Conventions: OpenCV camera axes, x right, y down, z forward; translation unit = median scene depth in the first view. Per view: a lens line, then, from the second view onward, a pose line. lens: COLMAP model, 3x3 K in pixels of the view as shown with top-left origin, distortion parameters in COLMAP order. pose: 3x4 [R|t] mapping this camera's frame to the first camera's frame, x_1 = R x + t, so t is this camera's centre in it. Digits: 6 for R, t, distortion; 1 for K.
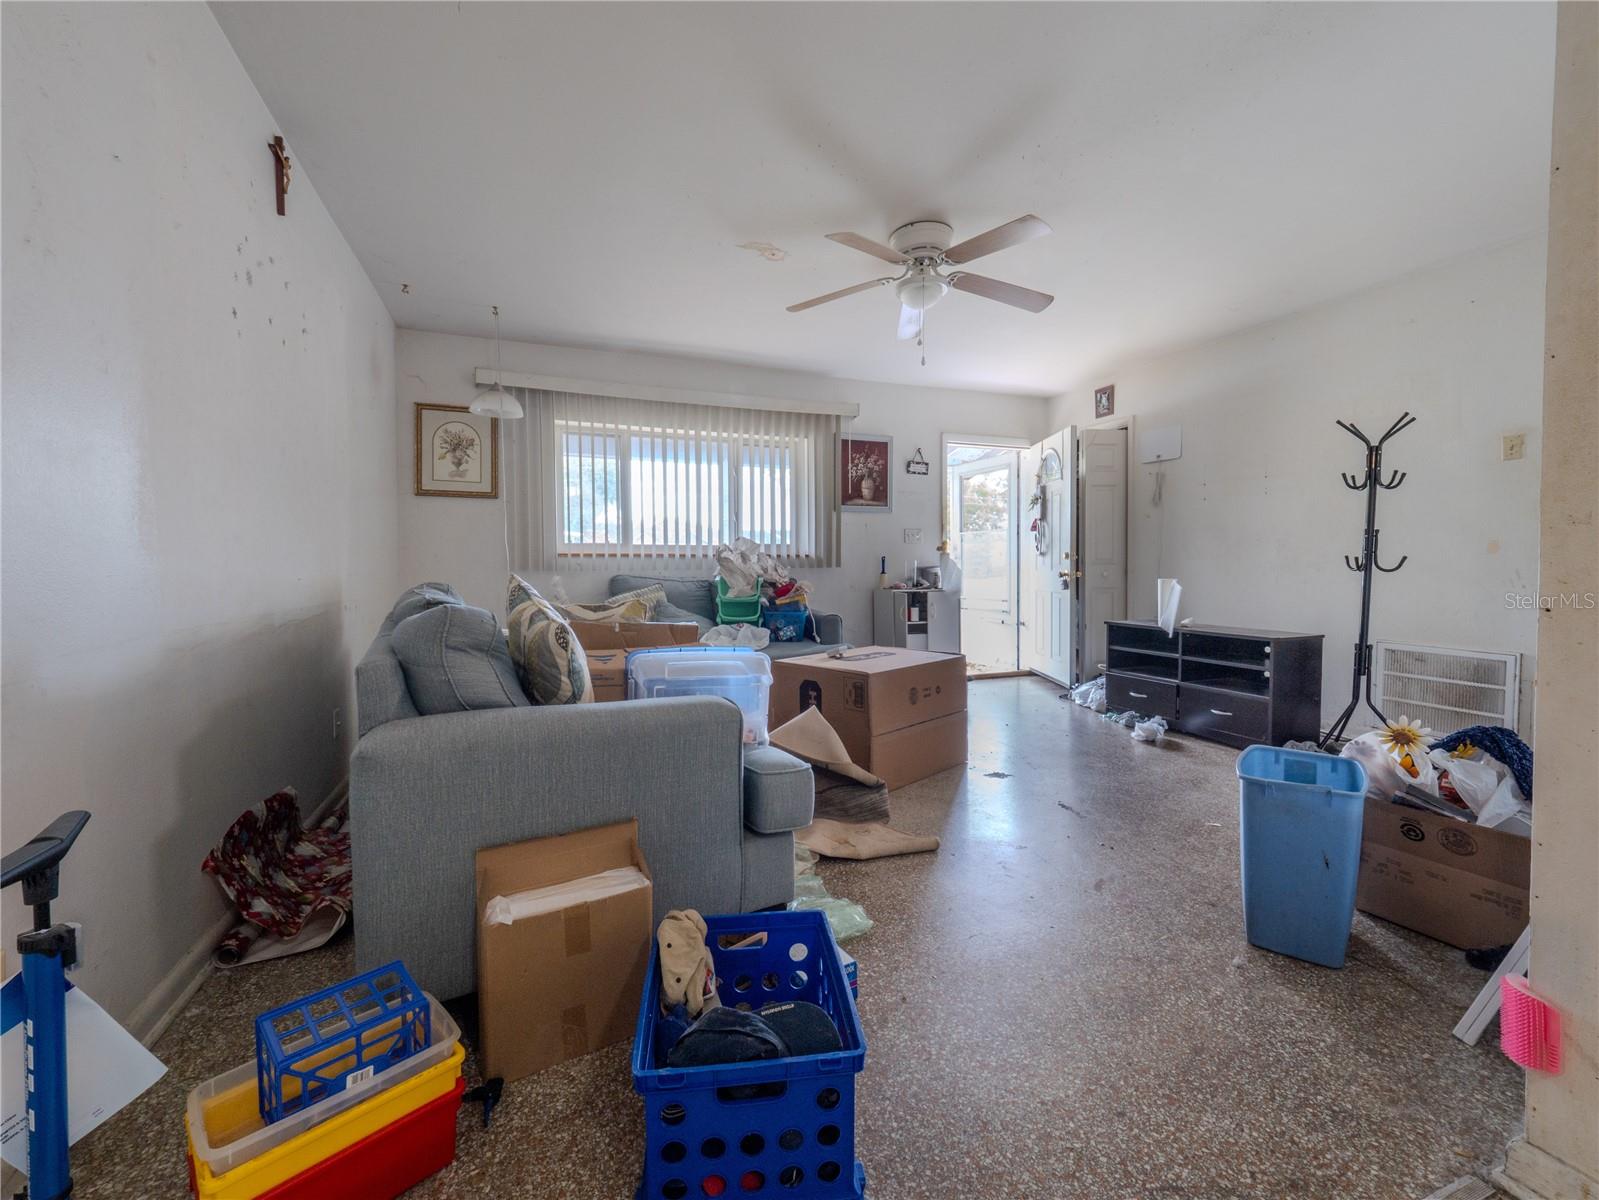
lens RADIAL K [[687.3, 0, 770.3], [0, 687.3, 585.9], [0, 0, 1]] dist [-0.005590, -0.000453]
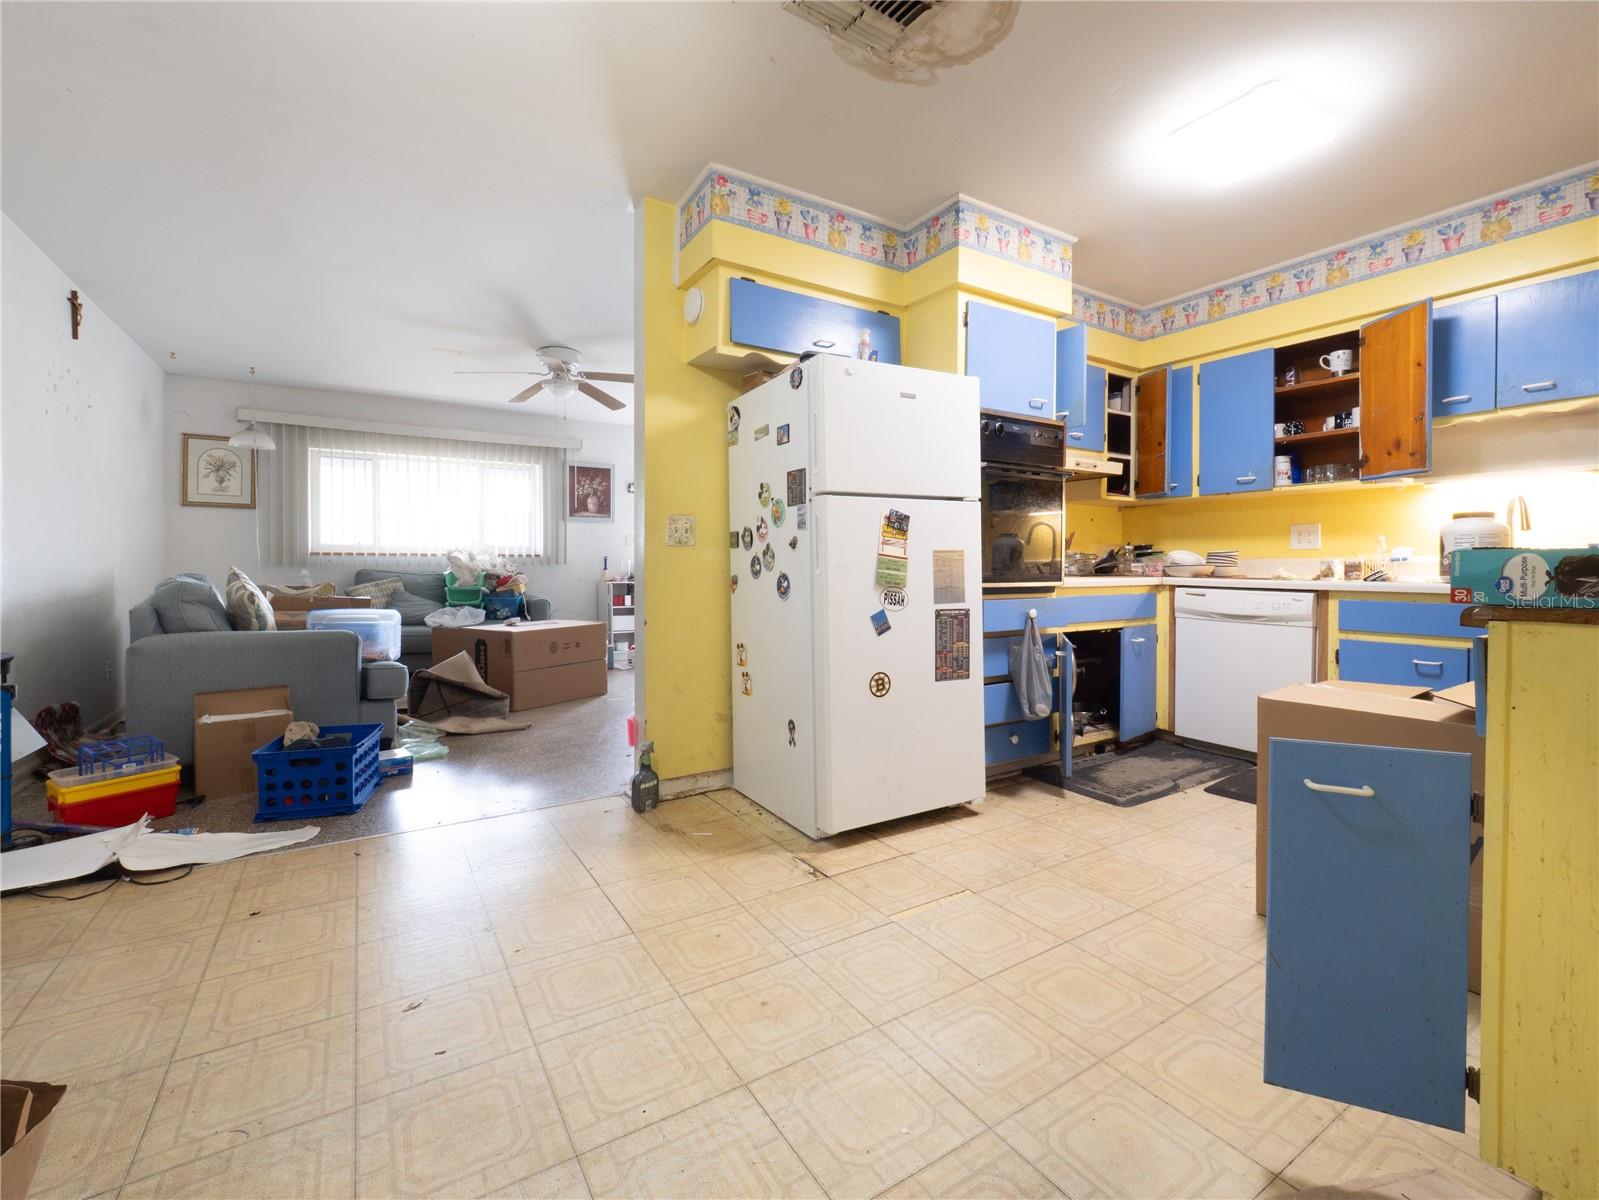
lens RADIAL K [[702.9, 0, 792.5], [0, 702.9, 571.3], [0, 0, 1]] dist [-0.003565, -0.000589]
pose [[0.975227, 0.003258, 0.221184, 0.299503], [0.001037, 0.999813, -0.019298, 0.015272], [-0.221206, 0.019049, 0.975041, -0.511610]]
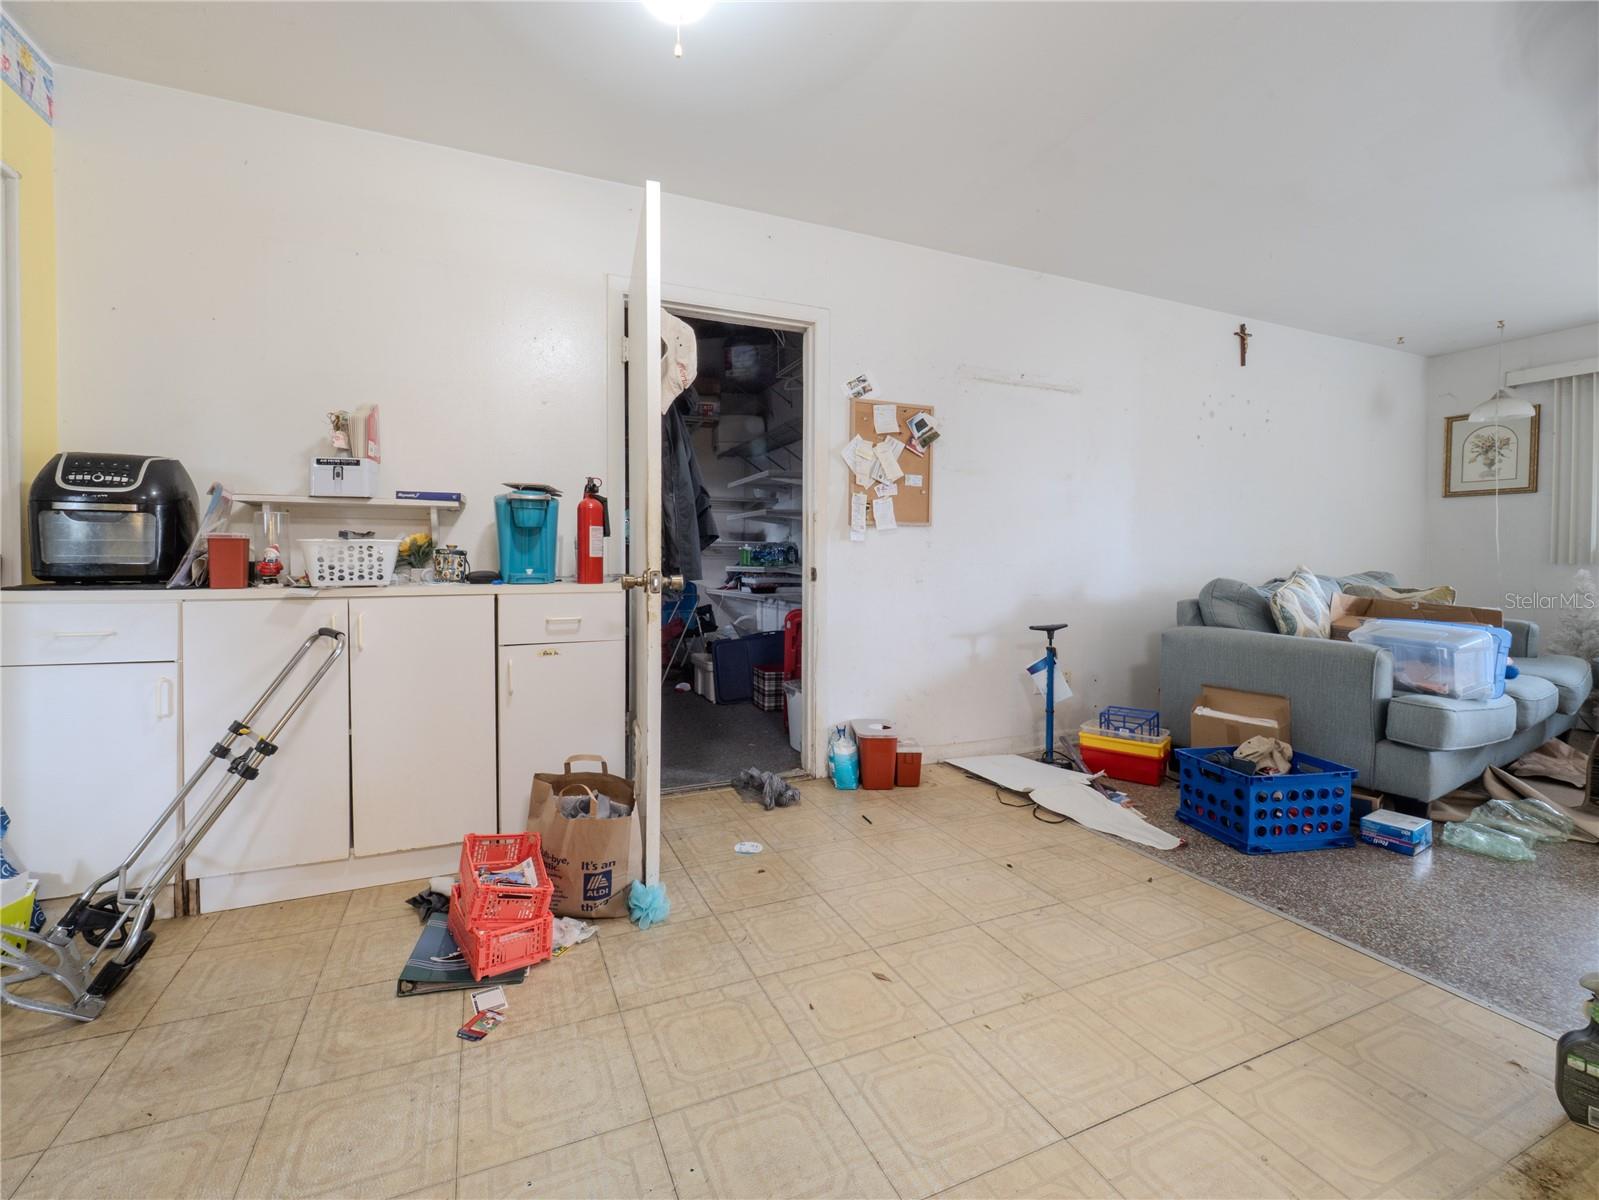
lens RADIAL K [[702.9, 0, 792.5], [0, 702.9, 571.3], [0, 0, 1]] dist [-0.003565, -0.000589]
pose [[0.068287, 0.020042, -0.997464, 0.587535], [-0.029375, 0.999405, 0.018070, 0.002703], [0.997233, 0.028066, 0.068835, -0.168741]]
